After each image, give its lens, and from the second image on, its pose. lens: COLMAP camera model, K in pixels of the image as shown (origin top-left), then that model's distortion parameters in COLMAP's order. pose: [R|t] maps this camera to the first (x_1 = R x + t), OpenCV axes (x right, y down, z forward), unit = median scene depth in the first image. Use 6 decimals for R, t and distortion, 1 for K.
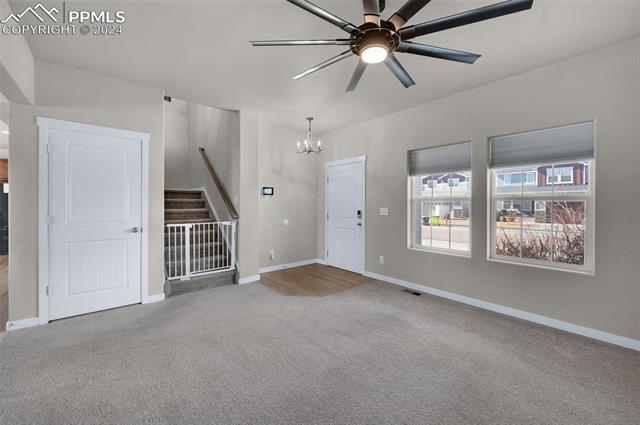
lens RADIAL K [[254.4, 0, 320.6], [0, 254.4, 204.9], [0, 0, 1]] dist [-0.004039, 0.000023]
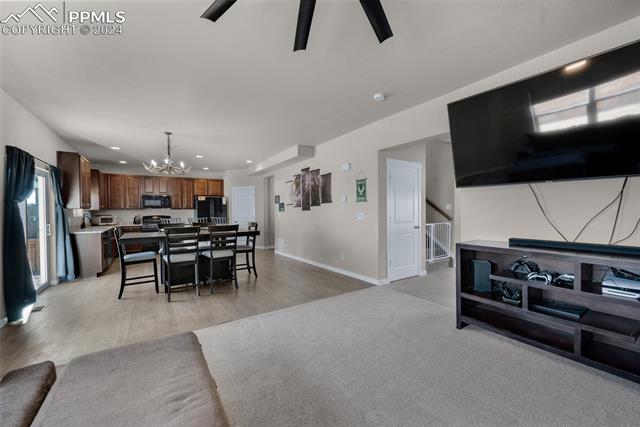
lens RADIAL K [[255.0, 0, 319.7], [0, 255.0, 212.9], [0, 0, 1]] dist [-0.000987, -0.000087]
pose [[0.994590, -0.012803, -0.103083, -0.966682], [0.013114, 0.999911, 0.002347, 0.001899], [0.103043, -0.003686, 0.994670, -0.491044]]
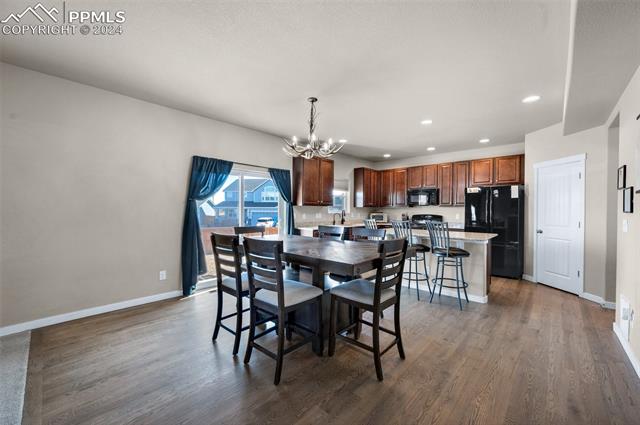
lens RADIAL K [[254.4, 0, 320.7], [0, 254.4, 212.1], [0, 0, 1]] dist [-0.004039, 0.000023]
pose [[0.130792, 0.009078, -0.991368, -0.936875], [-0.012661, 0.999892, 0.007485, -0.010388], [0.991329, 0.011572, 0.130893, 0.603608]]
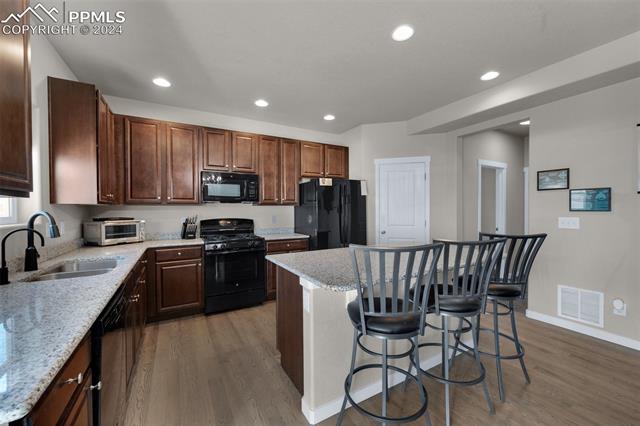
lens RADIAL K [[254.4, 0, 322.1], [0, 254.4, 214.0], [0, 0, 1]] dist [-0.004039, 0.000023]
pose [[0.986006, -0.003371, -0.166677, -2.065375], [0.005012, 0.999943, 0.009427, -0.015209], [0.166635, -0.010130, 0.985967, 0.629420]]
